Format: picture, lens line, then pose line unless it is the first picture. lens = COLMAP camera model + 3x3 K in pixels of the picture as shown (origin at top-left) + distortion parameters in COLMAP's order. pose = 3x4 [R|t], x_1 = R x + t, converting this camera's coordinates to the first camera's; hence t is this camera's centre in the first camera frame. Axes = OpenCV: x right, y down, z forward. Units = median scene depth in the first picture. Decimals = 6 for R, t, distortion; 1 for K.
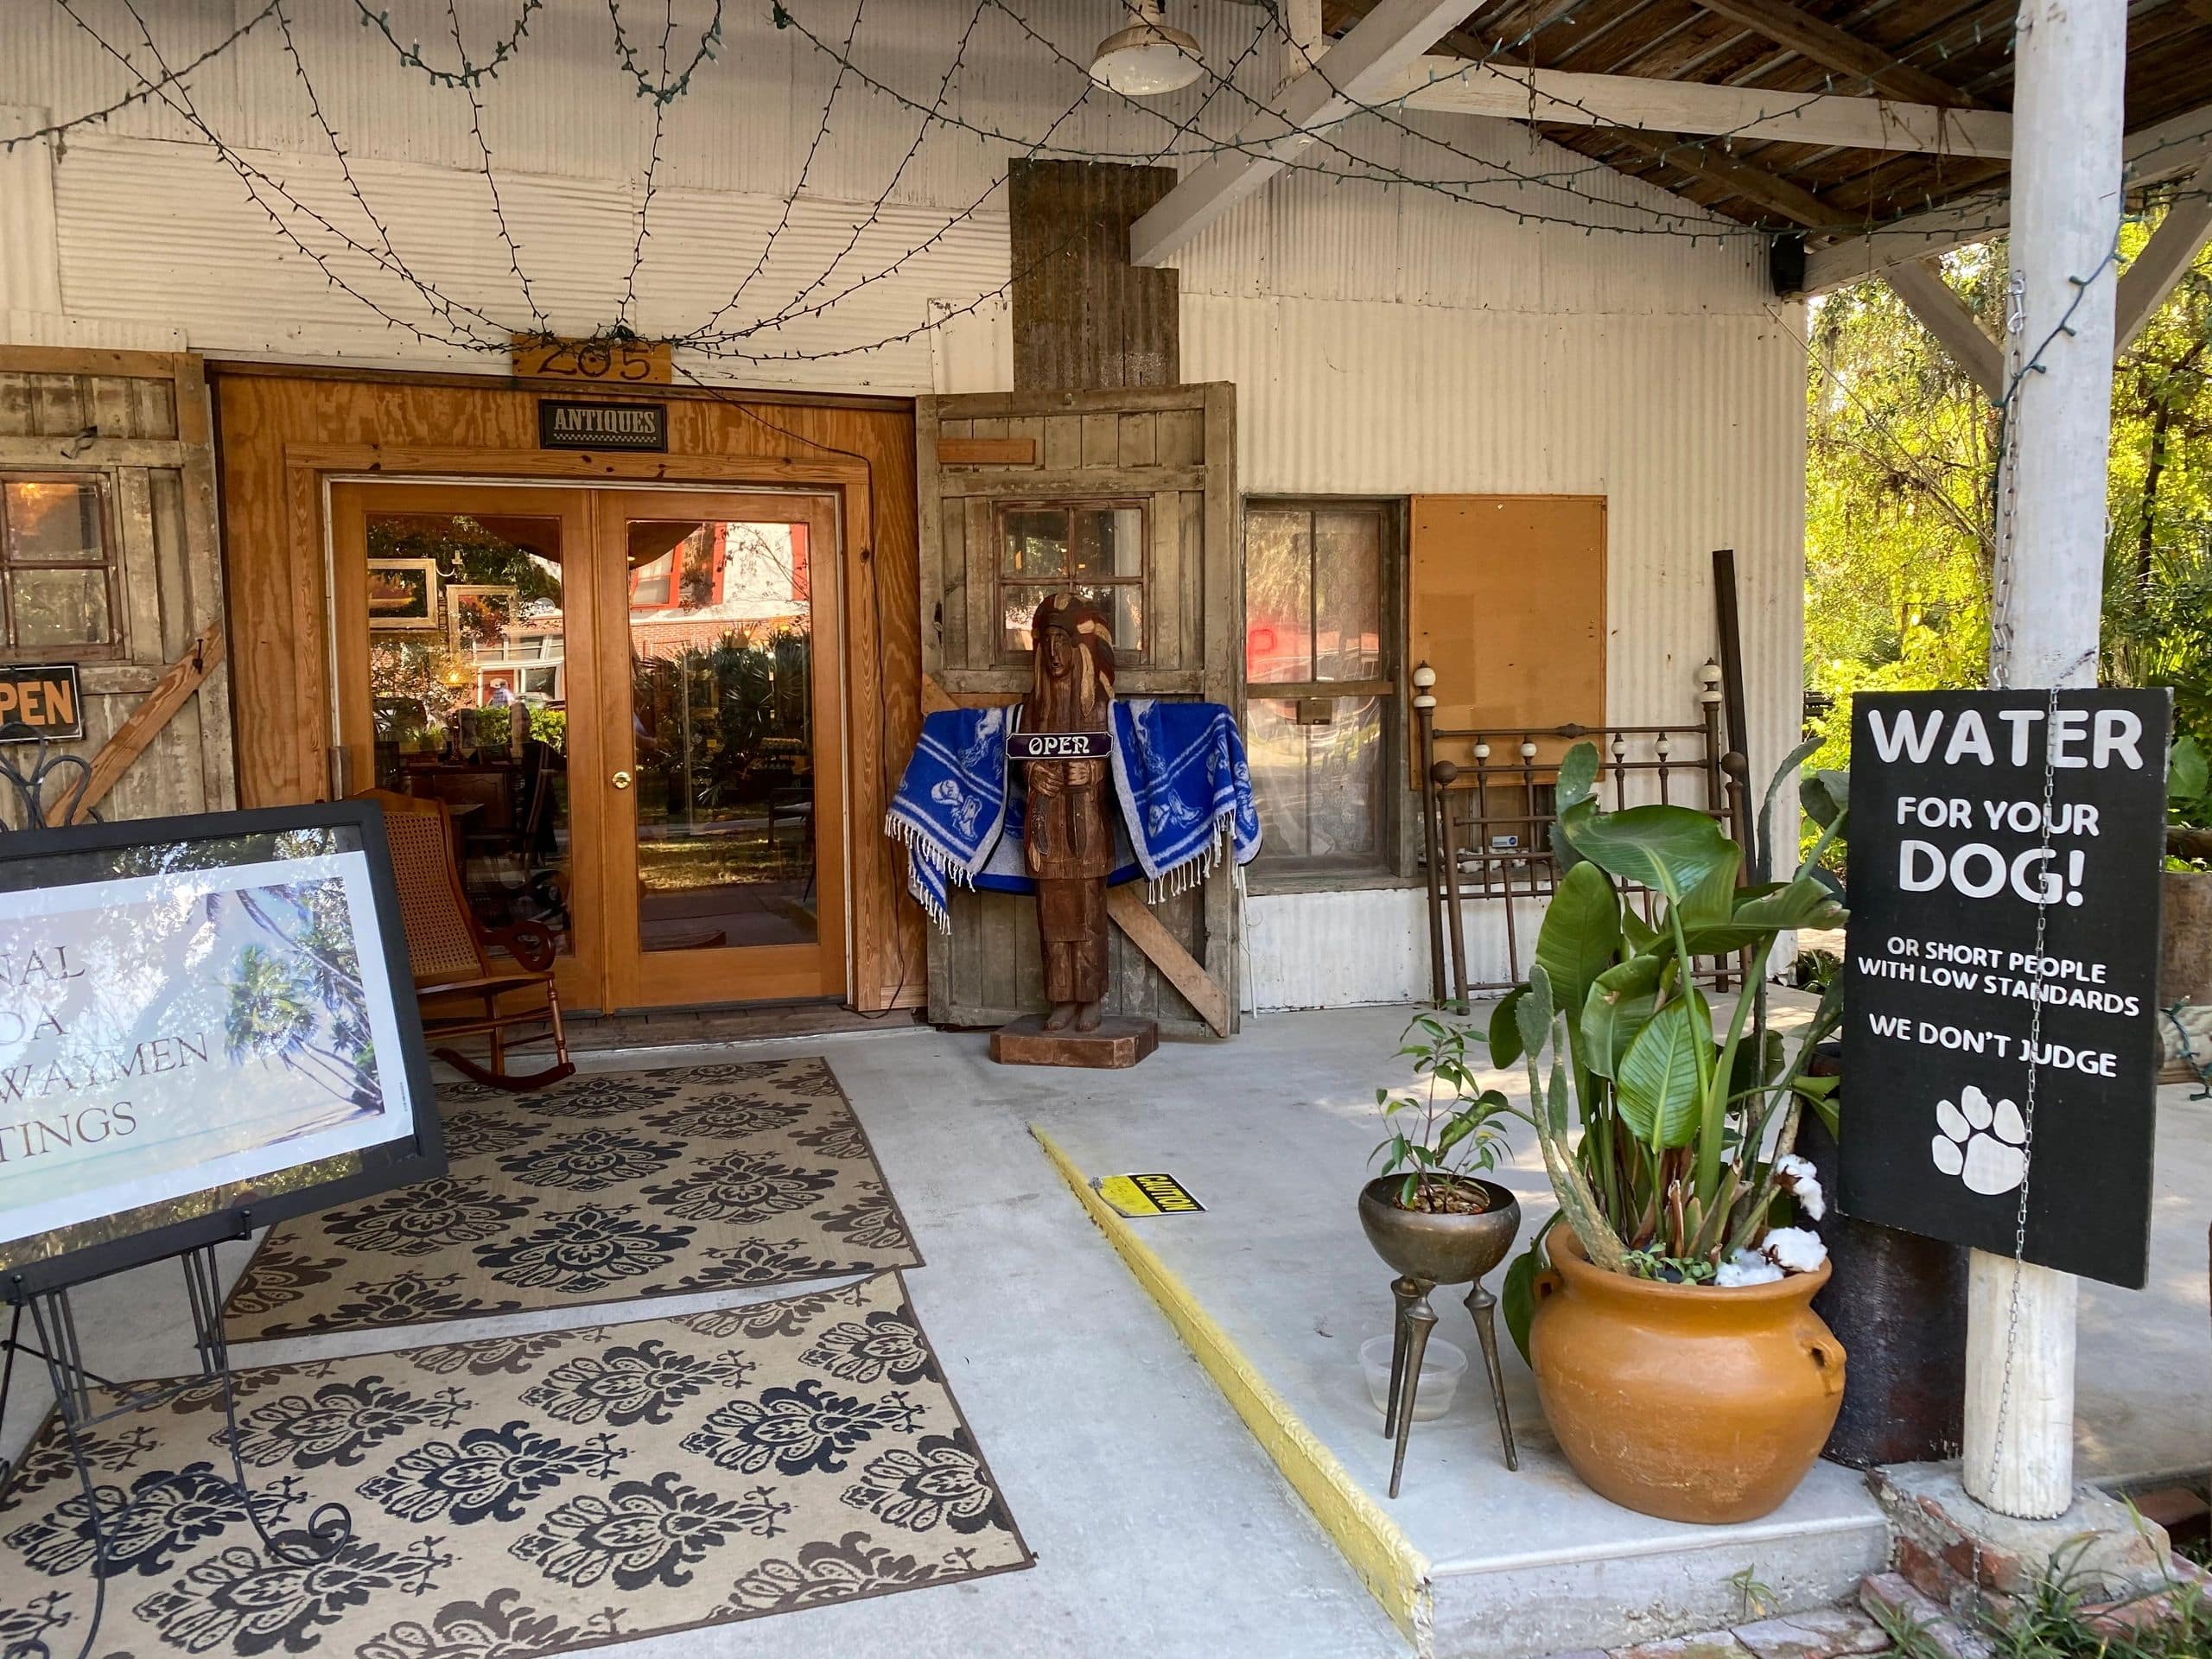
lens RADIAL K [[1719.9, 0, 1114.2], [0, 1719.9, 835.1], [0, 0, 1]] dist [0.046859, -0.029546]
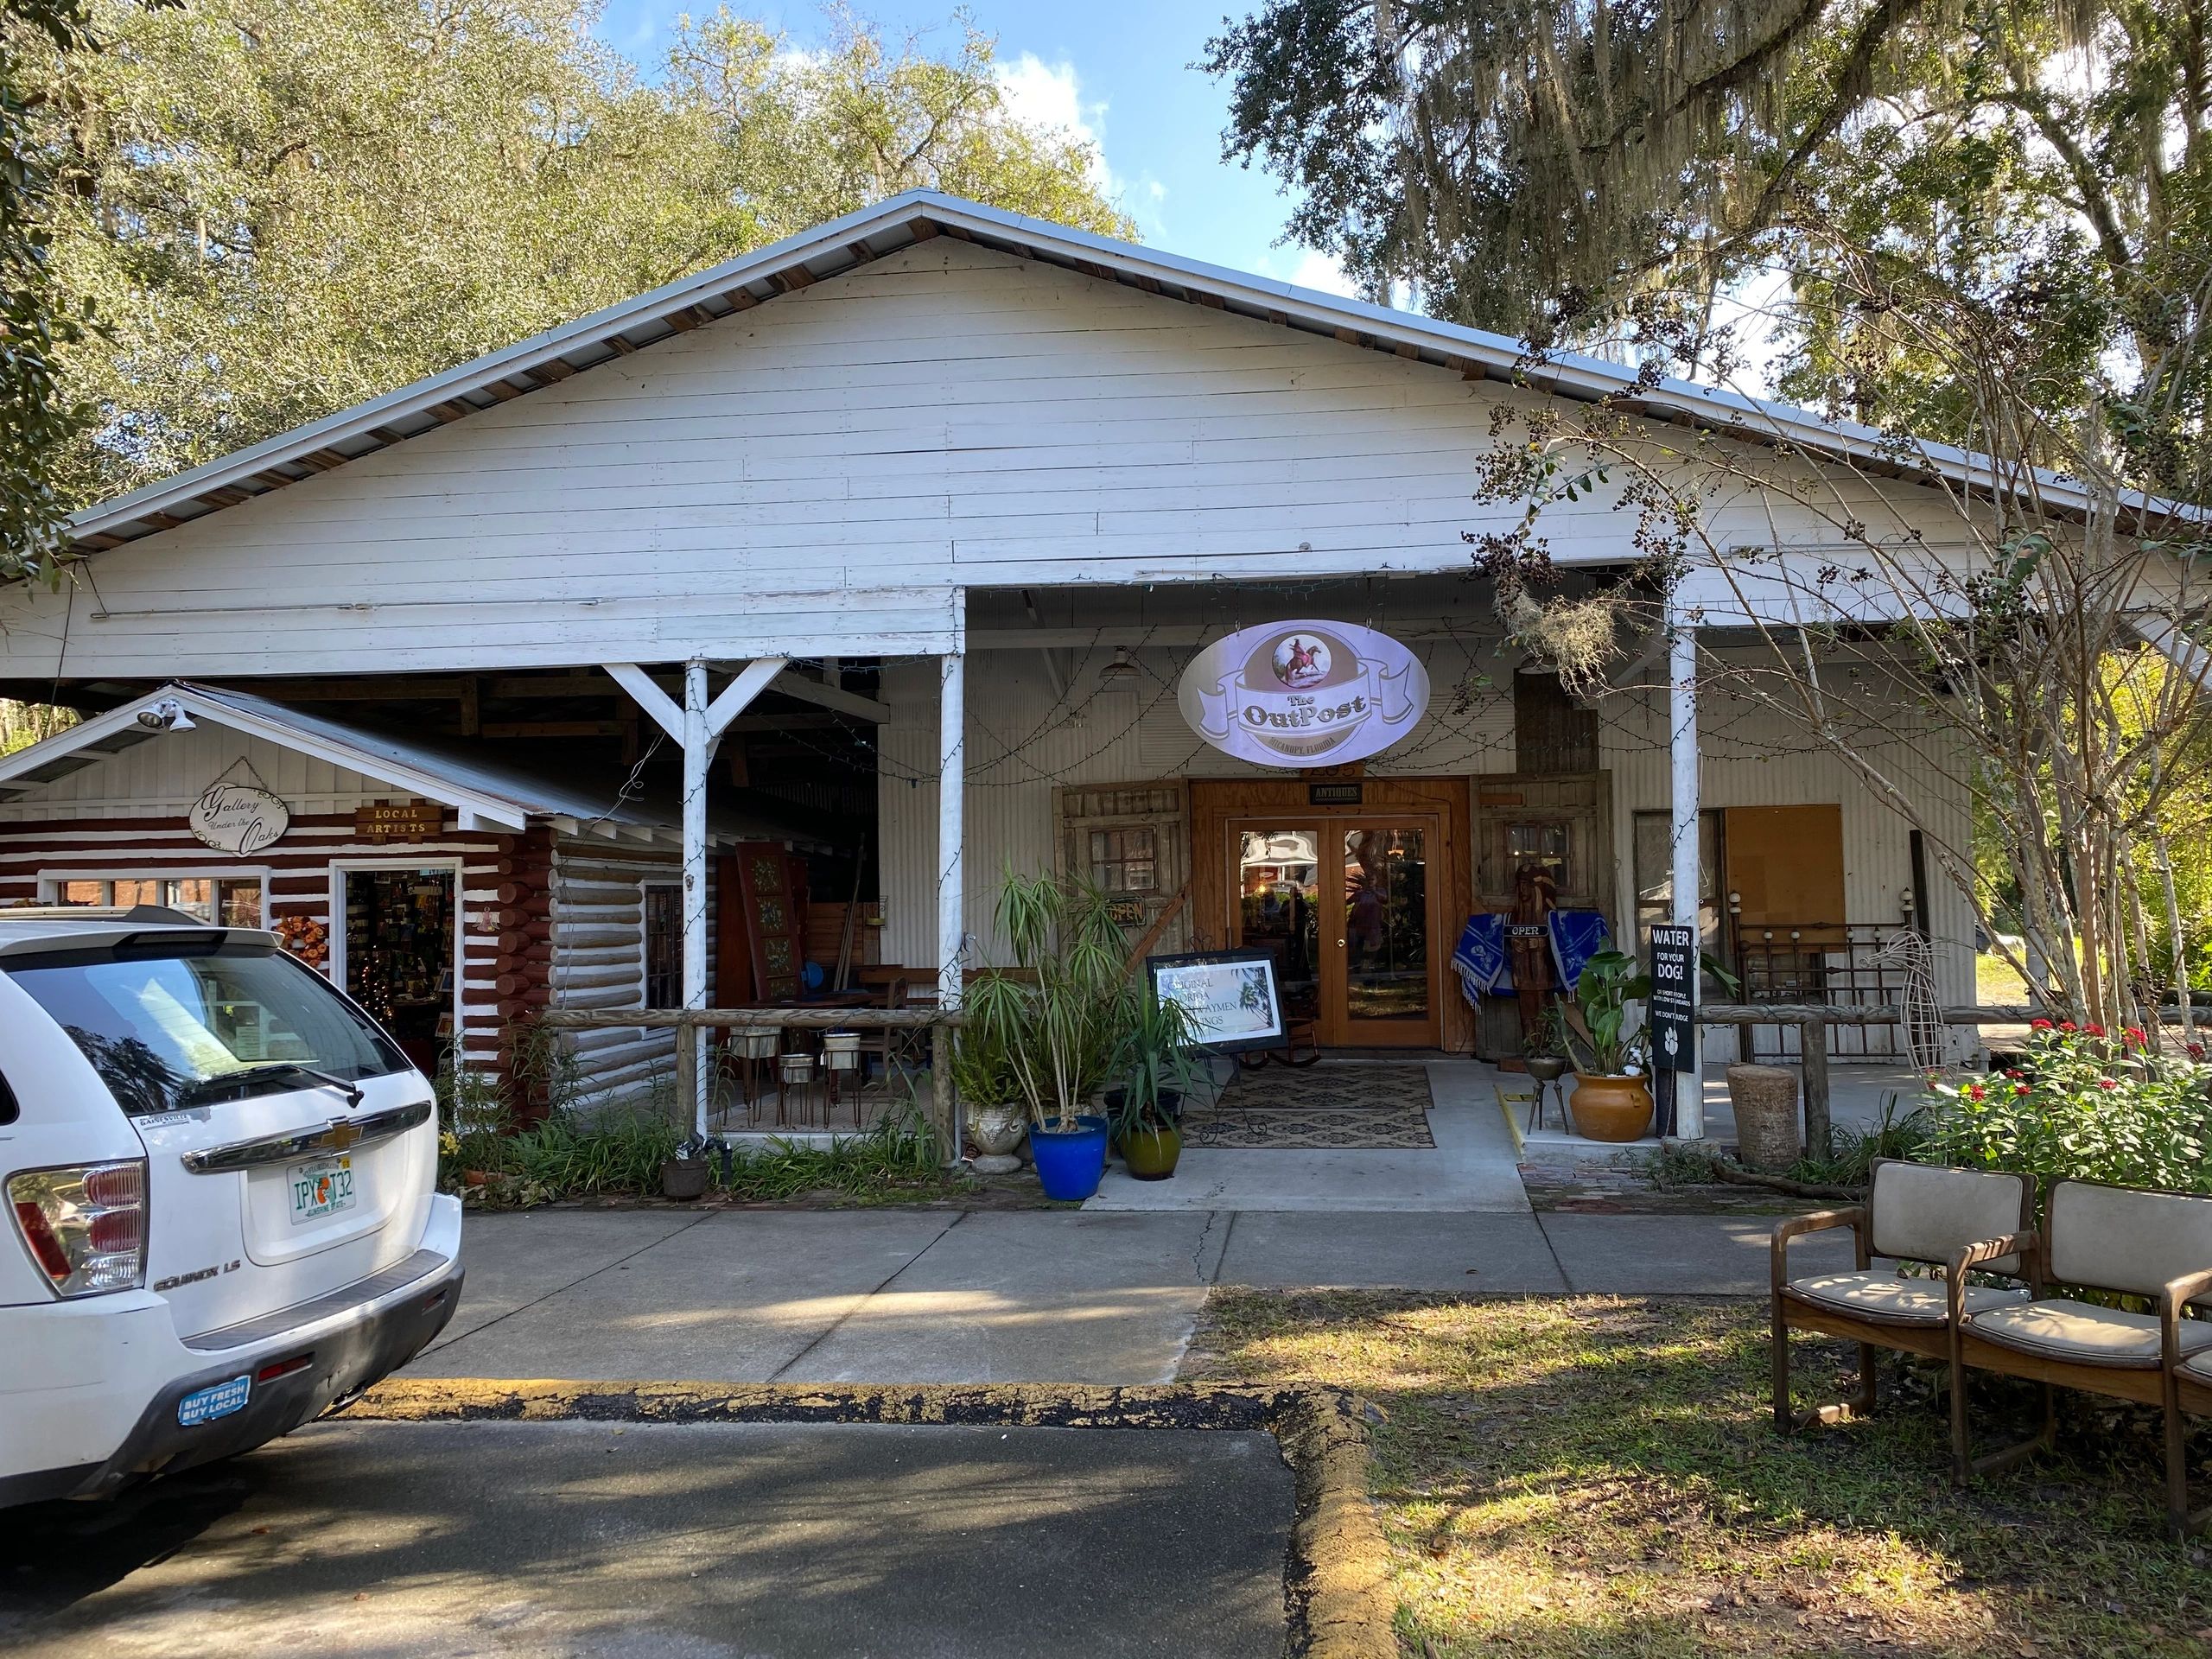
lens RADIAL K [[1719.9, 0, 1112.1], [0, 1719.9, 828.2], [0, 0, 1]] dist [0.046859, -0.029546]
pose [[0.912498, -0.014536, -0.408824, 0.392739], [-0.027963, 0.994815, -0.097785, 0.049866], [0.408125, 0.100660, 0.907360, -1.274277]]
